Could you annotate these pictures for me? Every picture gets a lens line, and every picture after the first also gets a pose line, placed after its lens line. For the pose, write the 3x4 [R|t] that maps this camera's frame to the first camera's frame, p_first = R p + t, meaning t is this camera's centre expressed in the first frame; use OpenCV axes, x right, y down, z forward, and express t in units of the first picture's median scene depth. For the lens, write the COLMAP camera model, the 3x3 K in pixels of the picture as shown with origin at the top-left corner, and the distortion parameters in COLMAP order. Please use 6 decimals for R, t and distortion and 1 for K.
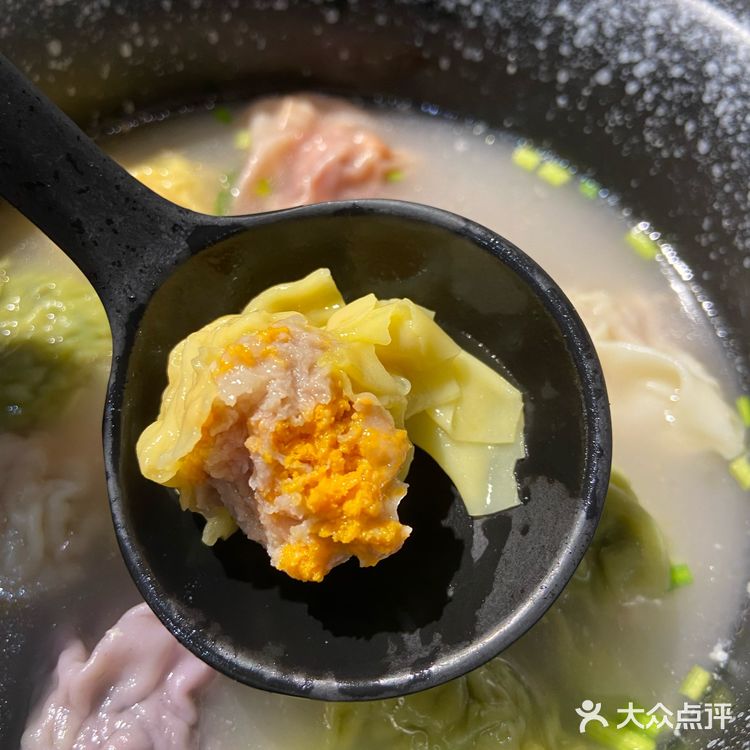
lens RADIAL K [[765.5, 0, 390.6], [0, 765.5, 353.9], [0, 0, 1]] dist [0.136448, -0.240193]
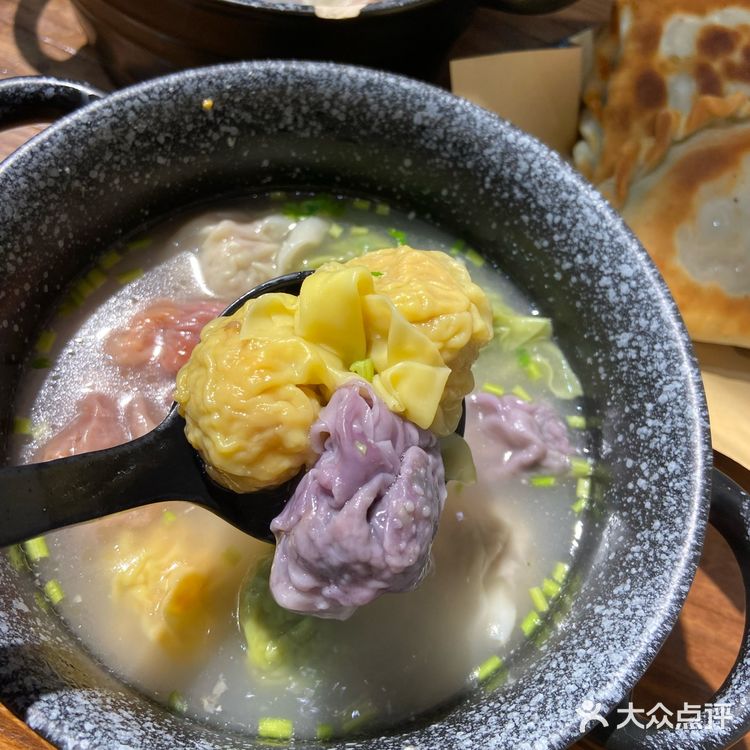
lens RADIAL K [[769.7, 0, 392.0], [0, 769.7, 360.7], [0, 0, 1]] dist [0.089051, -0.020613]
pose [[0.531170, 0.769959, -0.353584, 0.407211], [-0.765350, 0.615056, 0.189592, -0.422062], [0.363452, 0.169910, 0.915987, -0.362247]]
